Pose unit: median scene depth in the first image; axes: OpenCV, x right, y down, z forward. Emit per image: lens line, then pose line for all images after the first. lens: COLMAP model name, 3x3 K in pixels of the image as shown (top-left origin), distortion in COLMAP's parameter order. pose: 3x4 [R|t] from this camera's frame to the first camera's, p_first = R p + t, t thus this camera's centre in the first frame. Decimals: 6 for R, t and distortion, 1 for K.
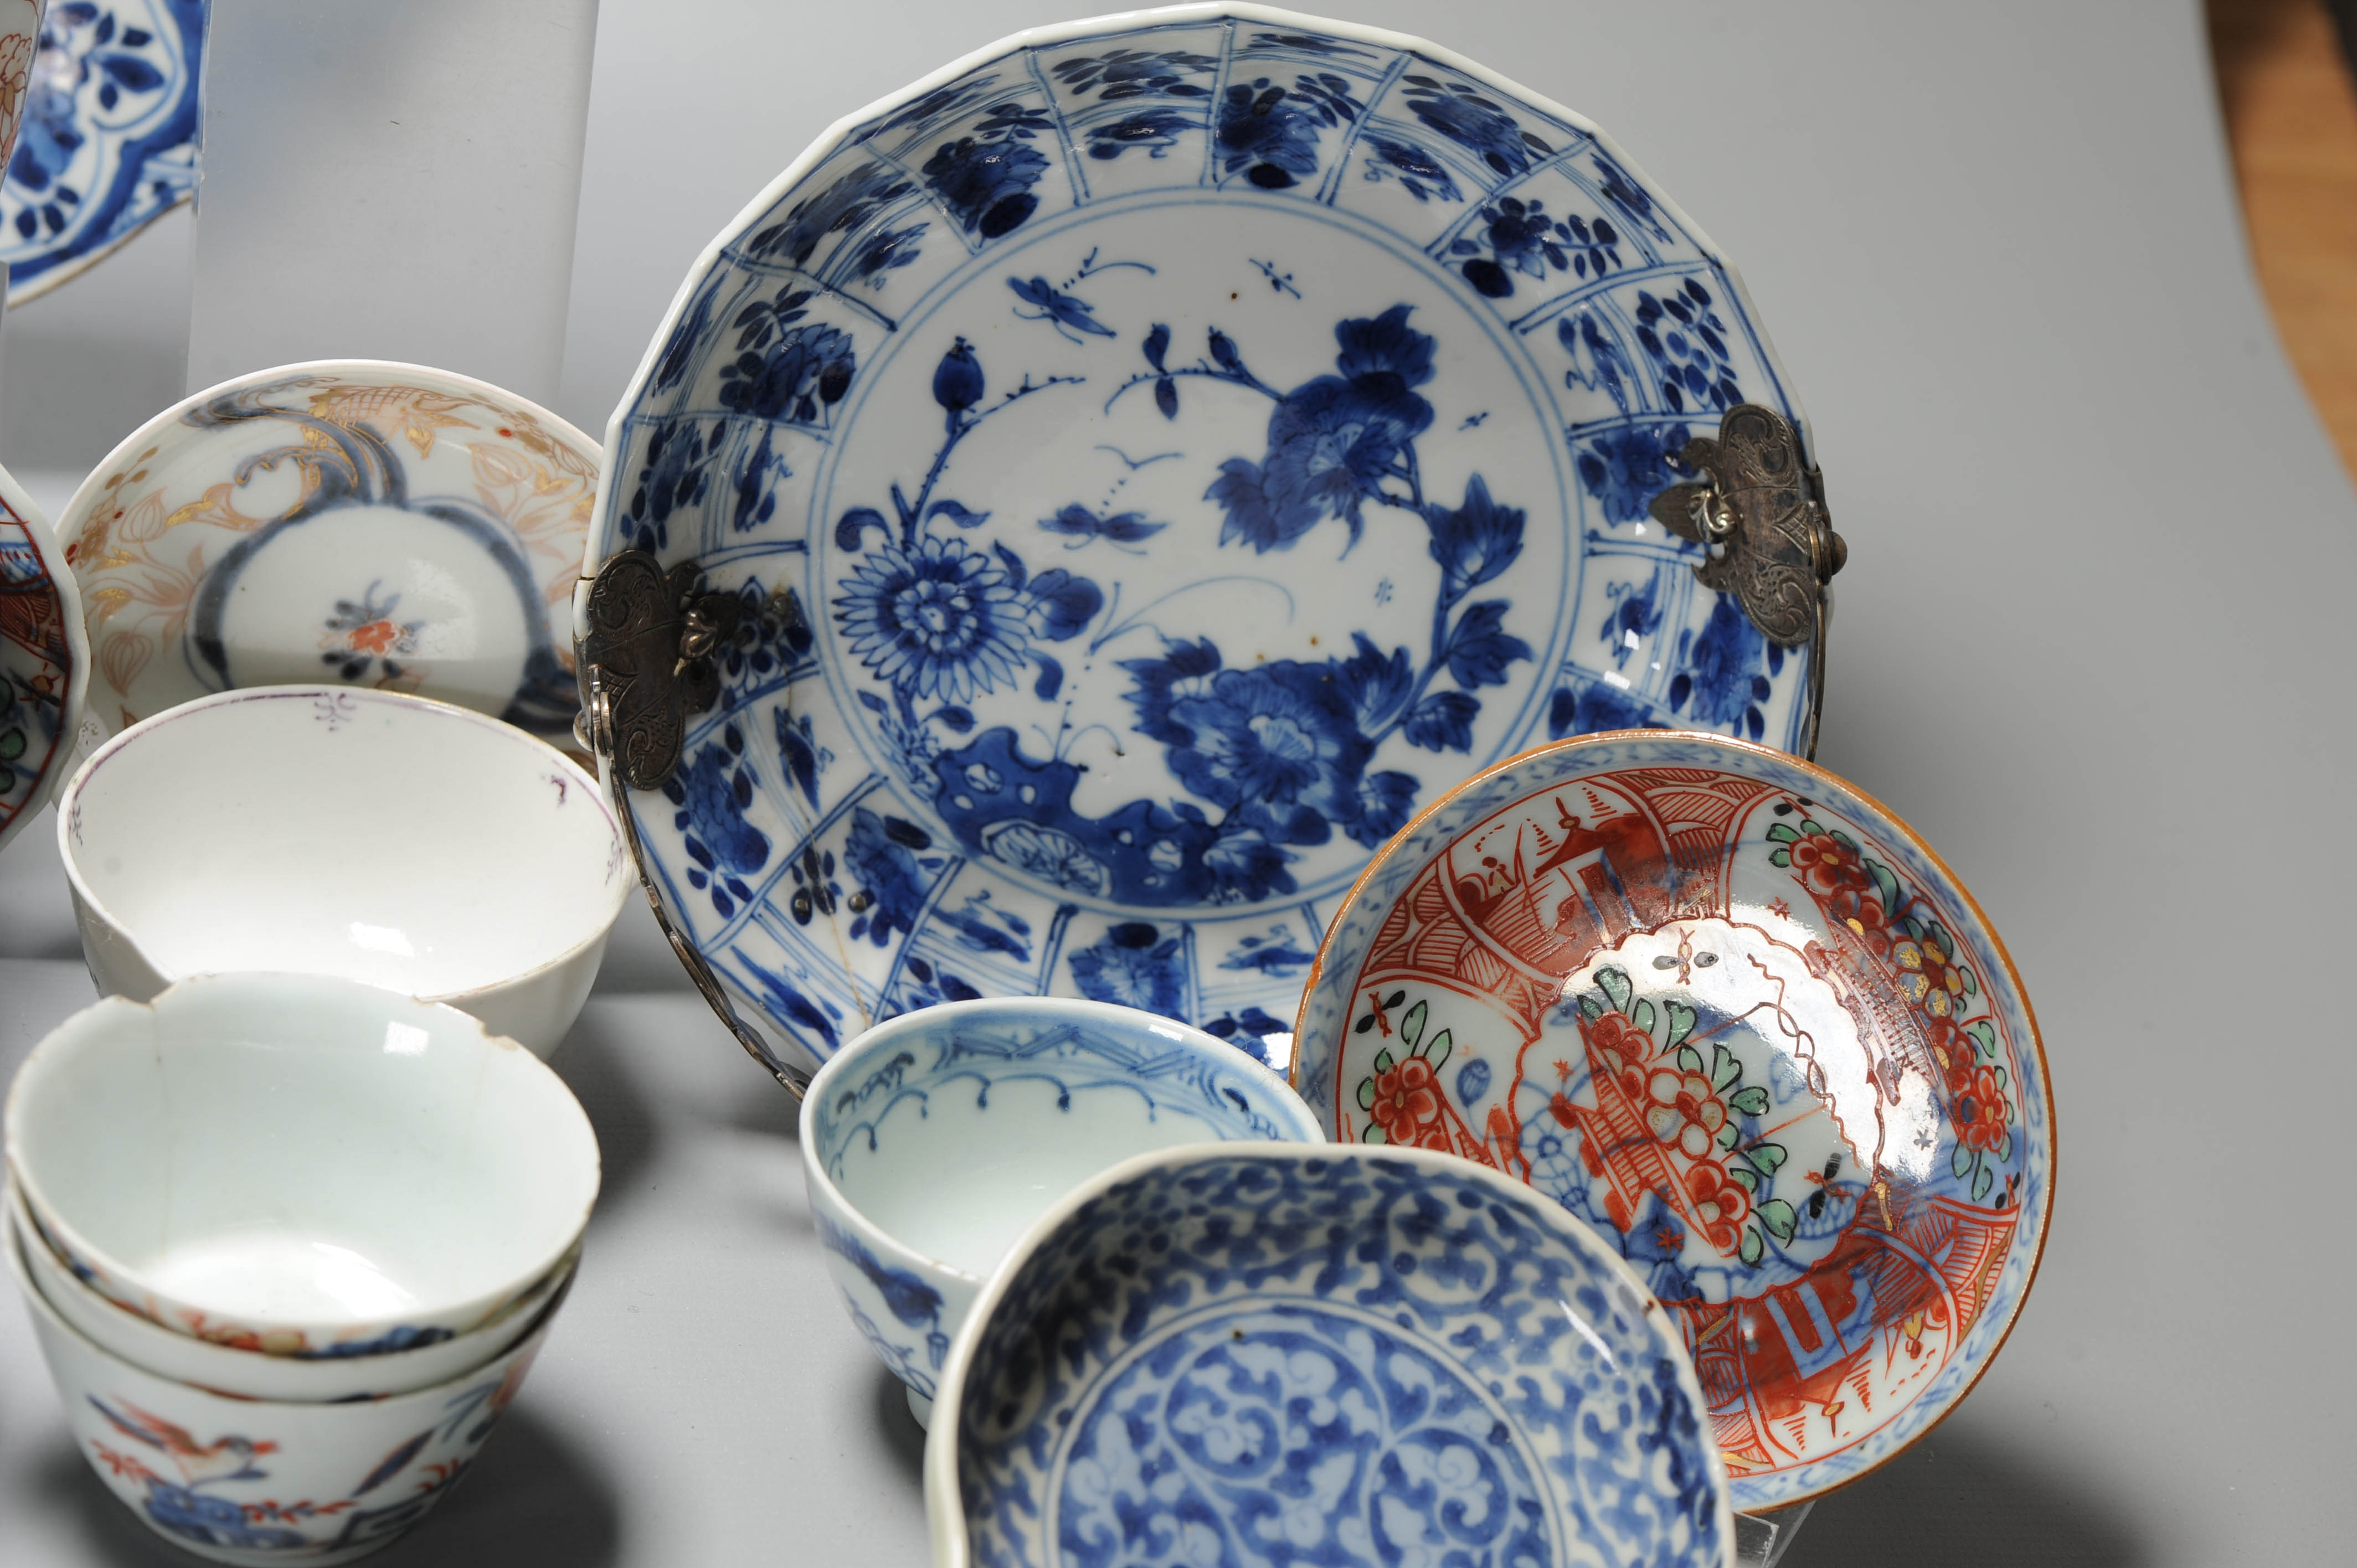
lens RADIAL K [[7730.2, 0, 1156.6], [0, 7730.2, 964.2], [0, 0, 1]] dist [-0.173323, 0.000000]
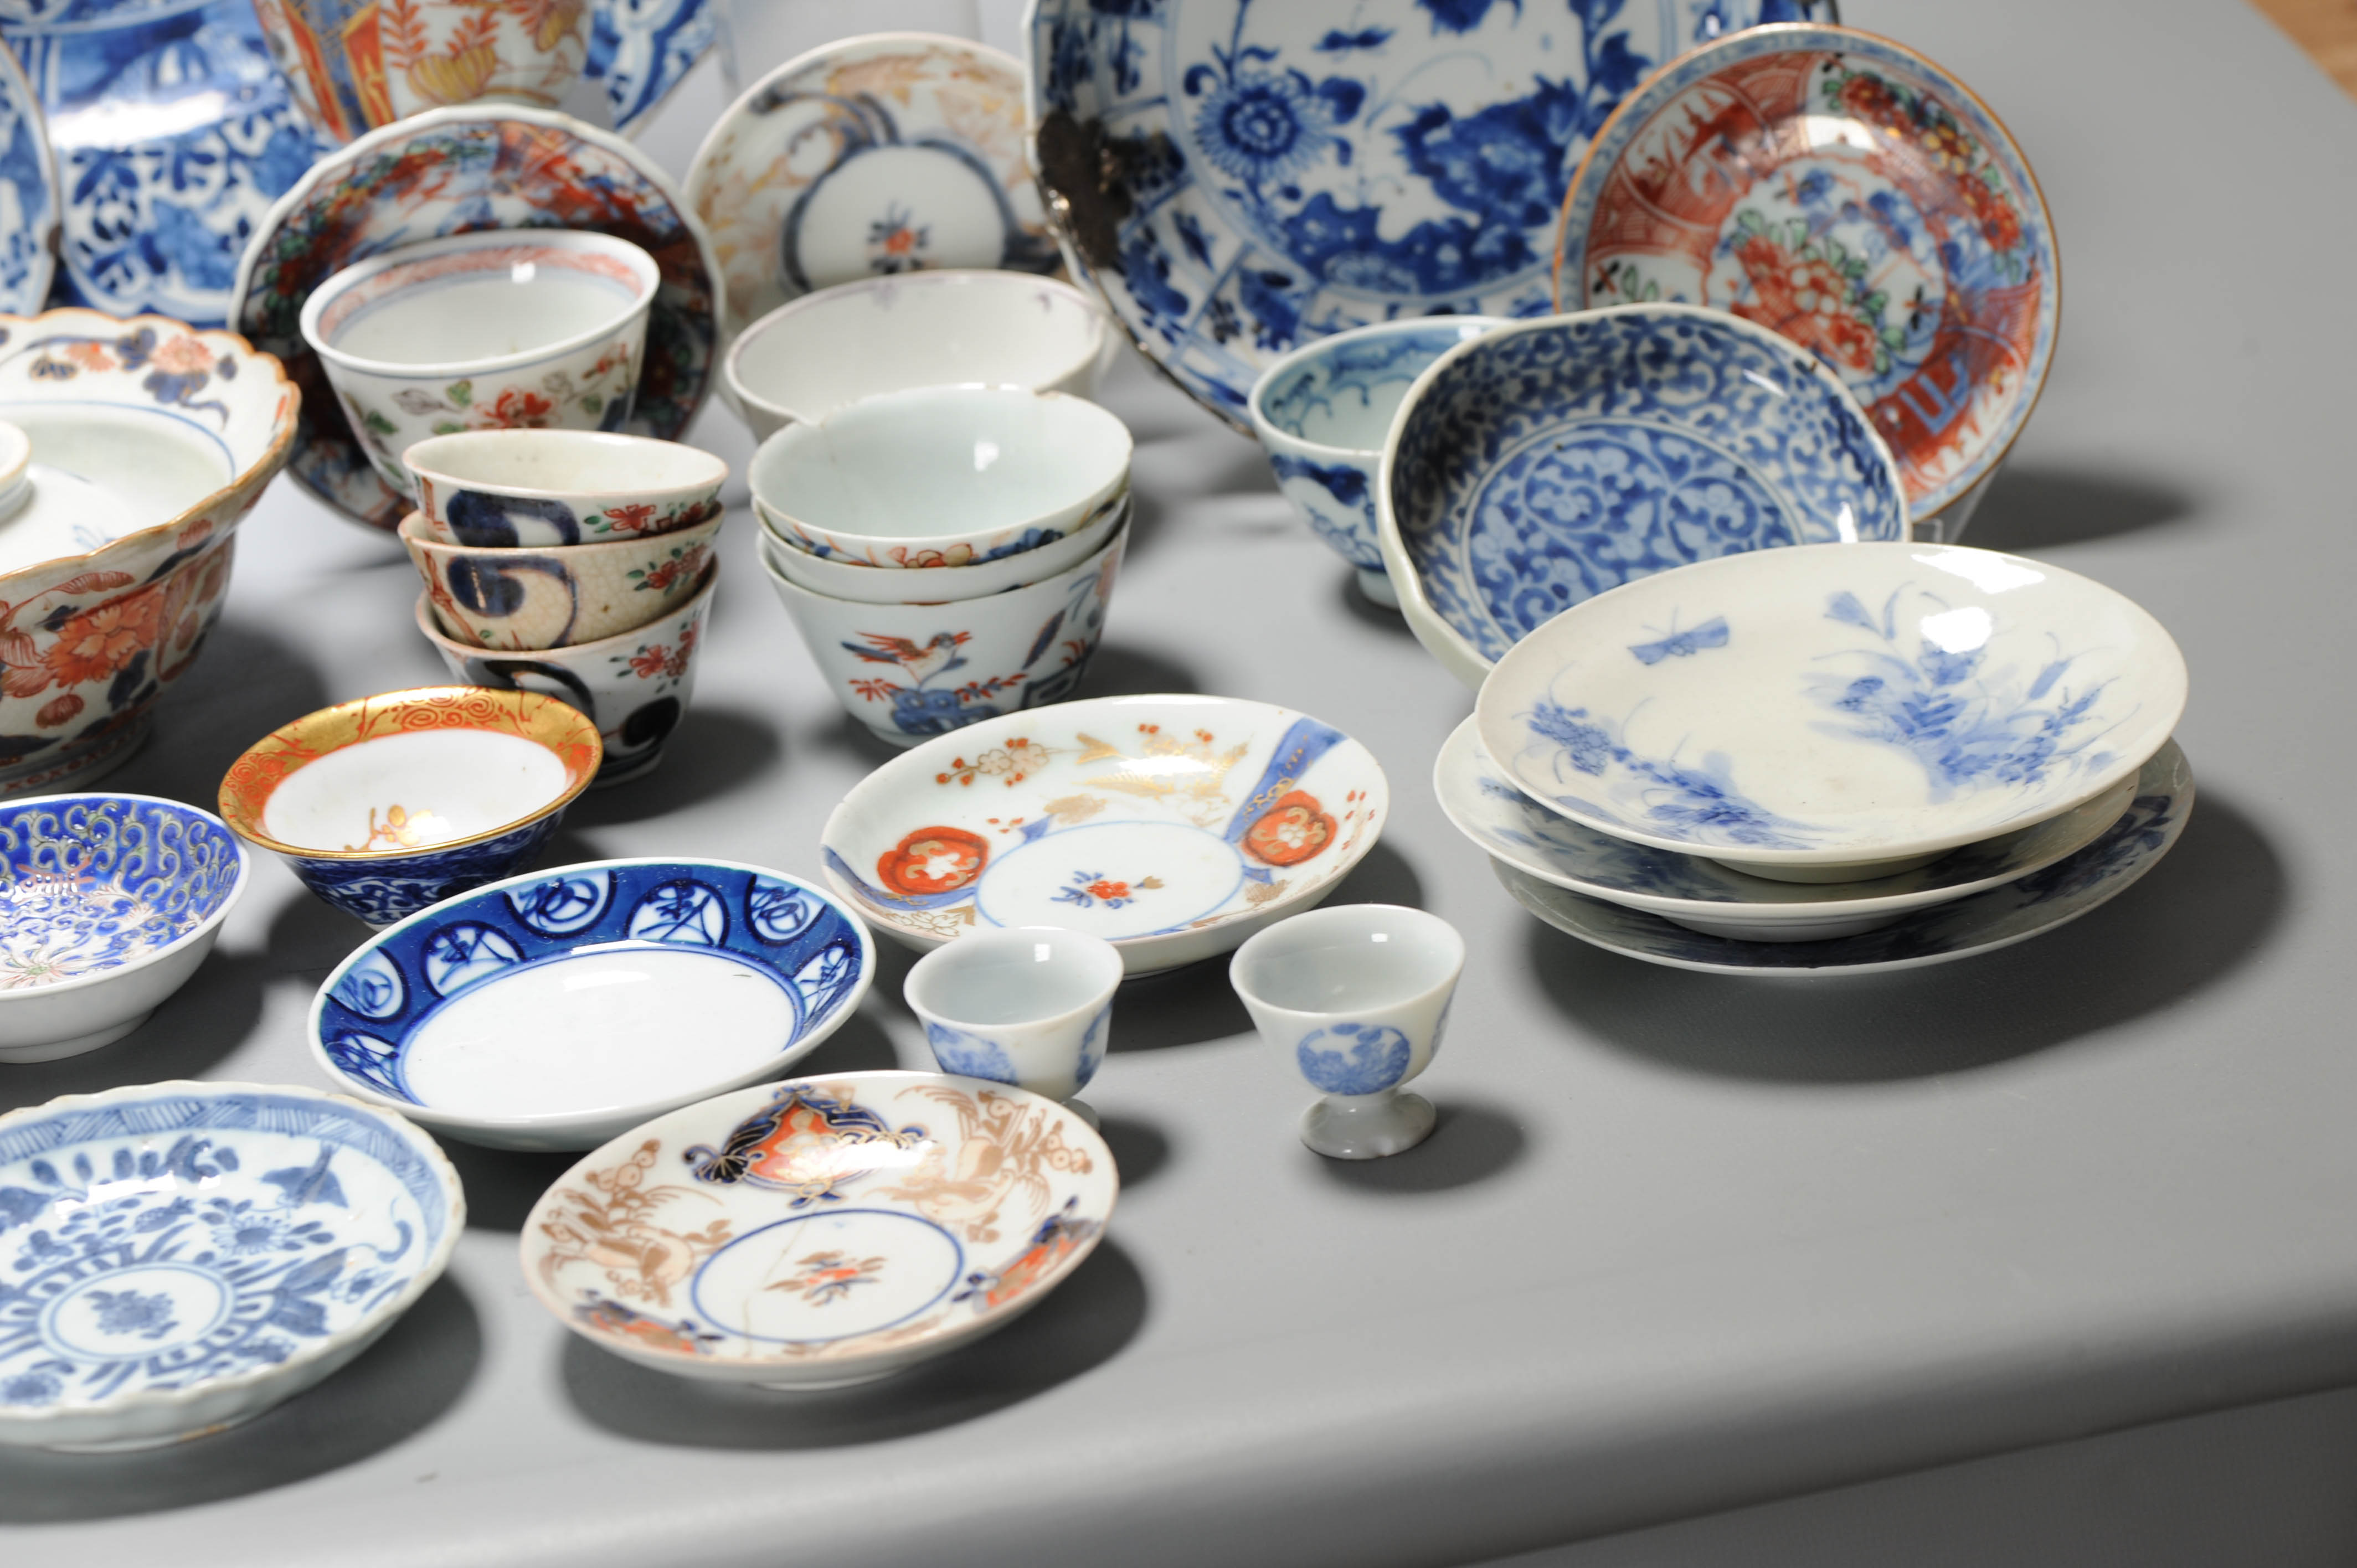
lens RADIAL K [[7730.2, 0, 1191.3], [0, 7730.2, 1032.3], [0, 0, 1]] dist [-0.173323, 0.000000]
pose [[0.971407, -0.236051, -0.025471, -0.046154], [0.231747, 0.966034, -0.114335, 0.301161], [0.051594, 0.105163, 0.993116, -0.487013]]
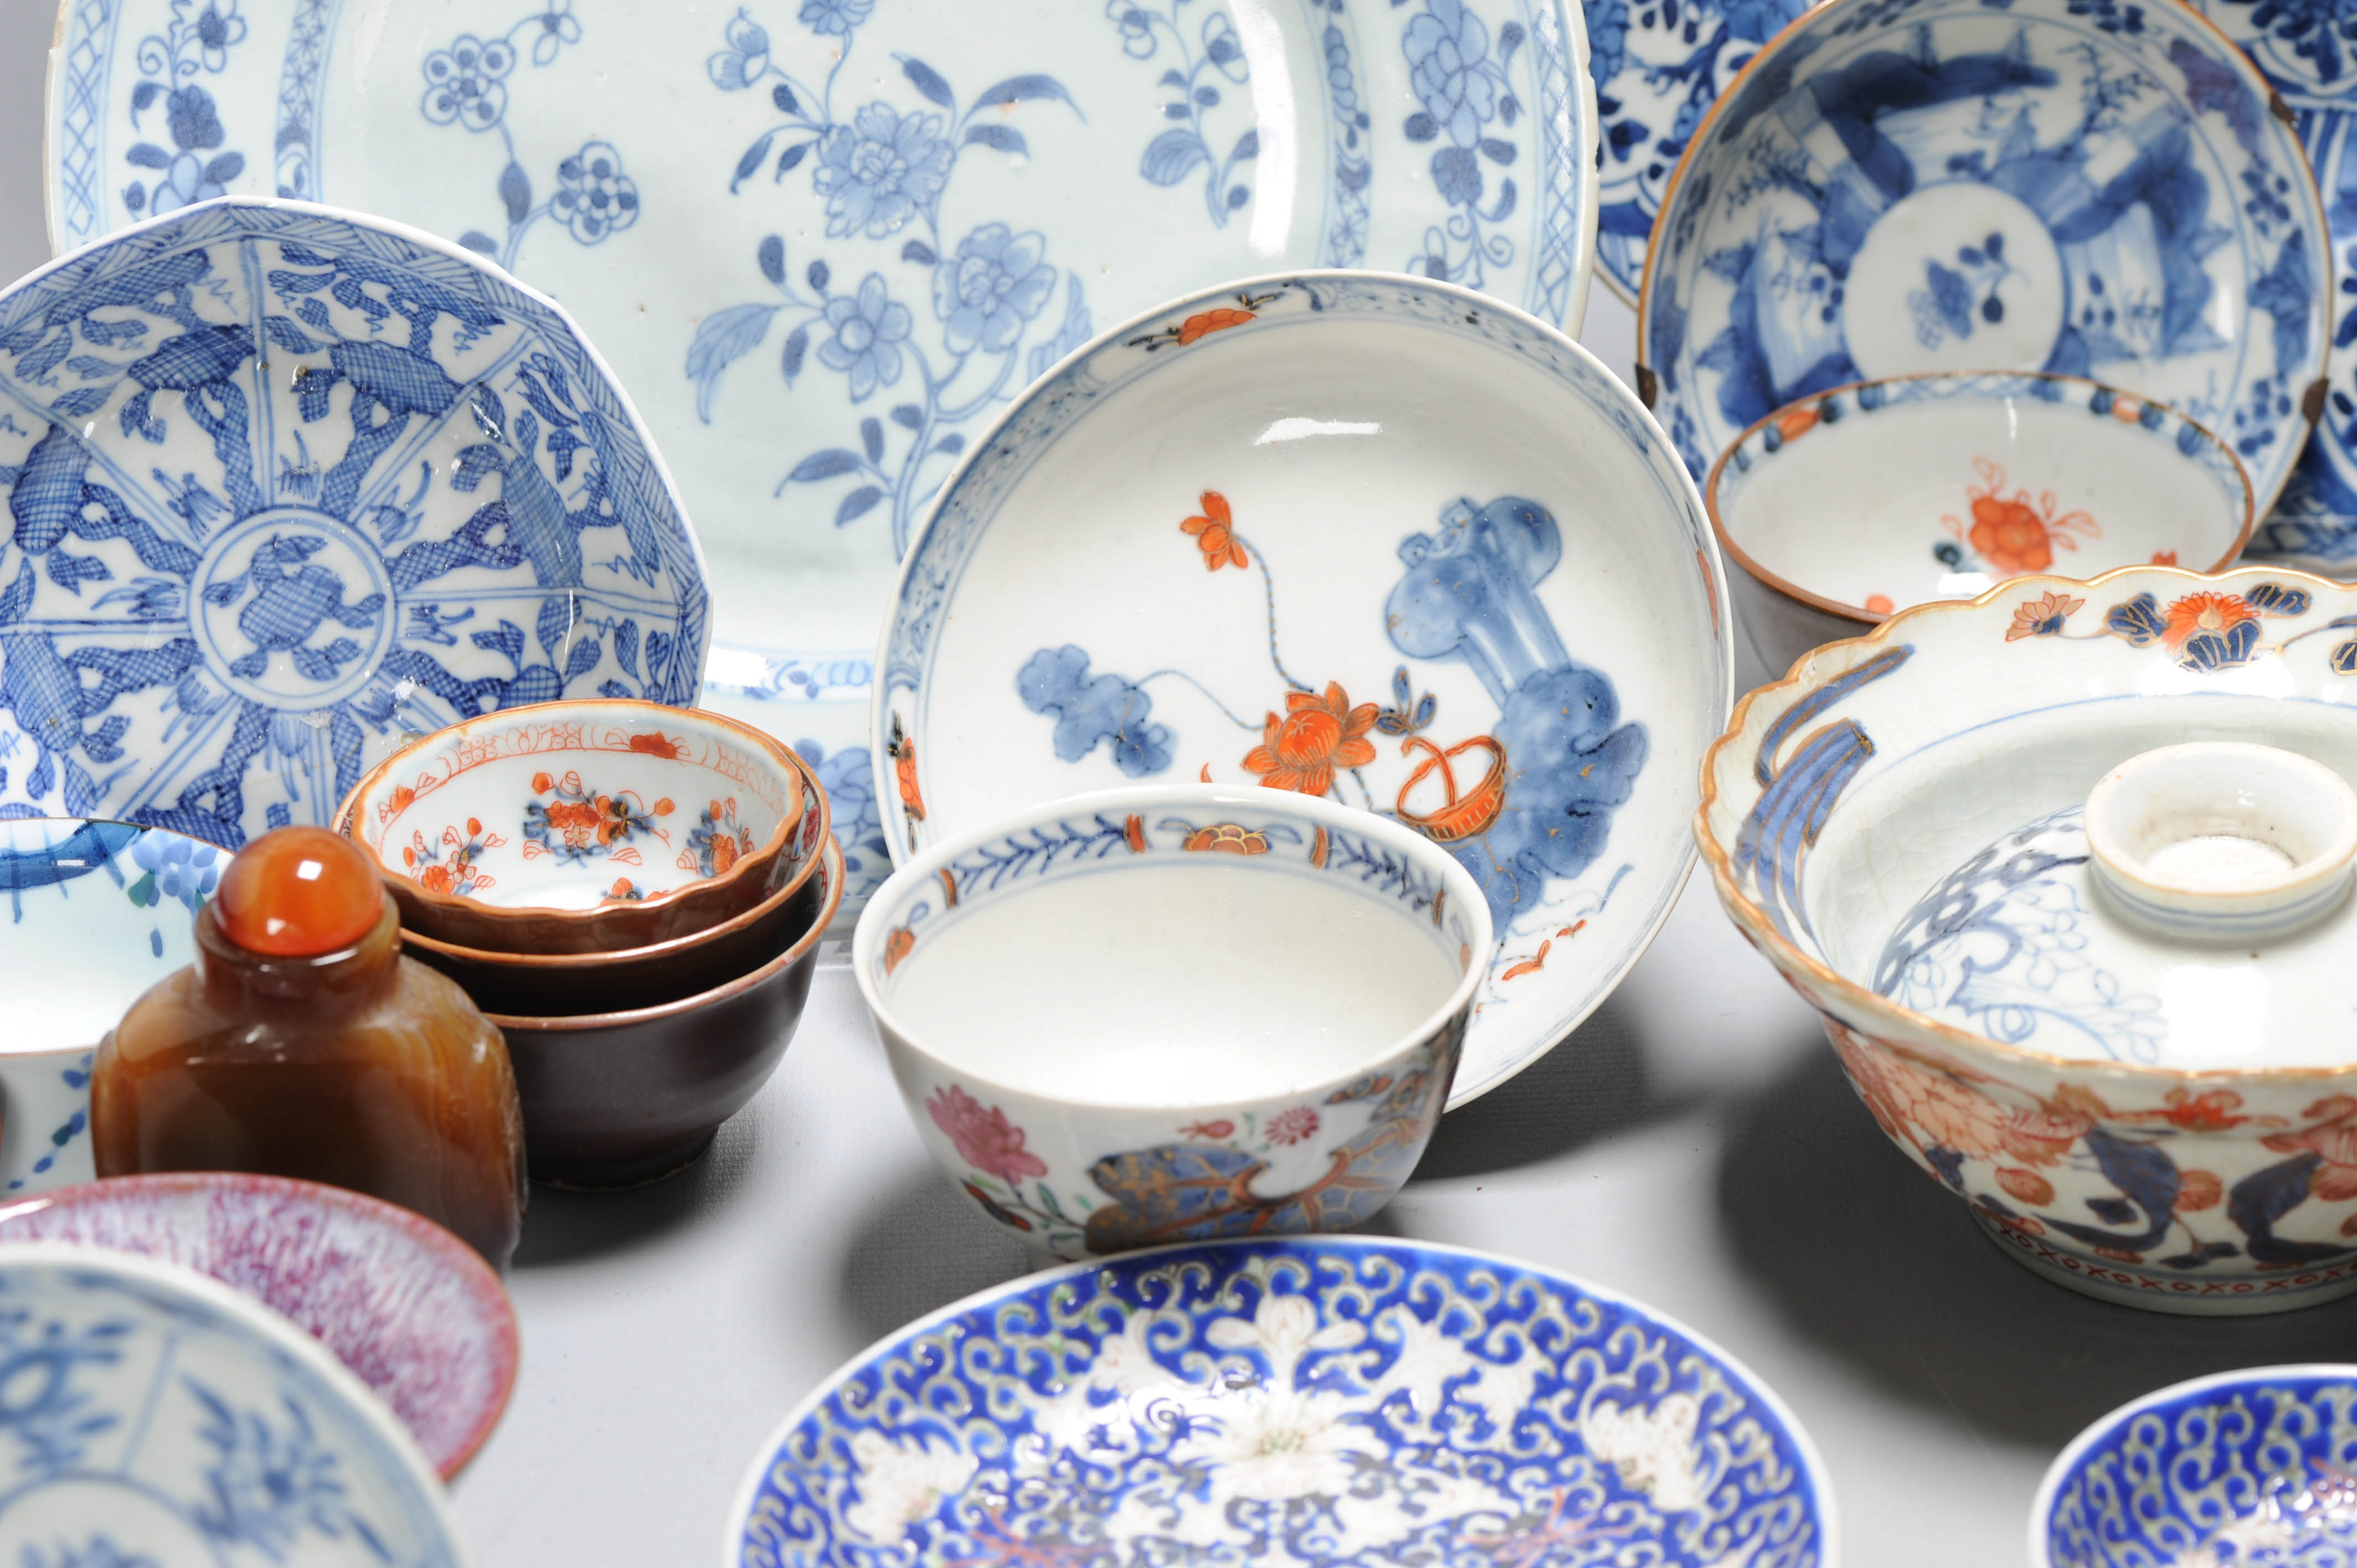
lens RADIAL K [[7730.2, 0, 1040.6], [0, 7730.2, 936.7], [0, 0, 1]] dist [-0.173323, 0.000000]
pose [[0.974833, -0.074876, -0.209989, -0.229856], [0.064012, 0.996258, -0.058071, 0.038893], [0.213551, 0.043168, 0.975978, -0.126615]]
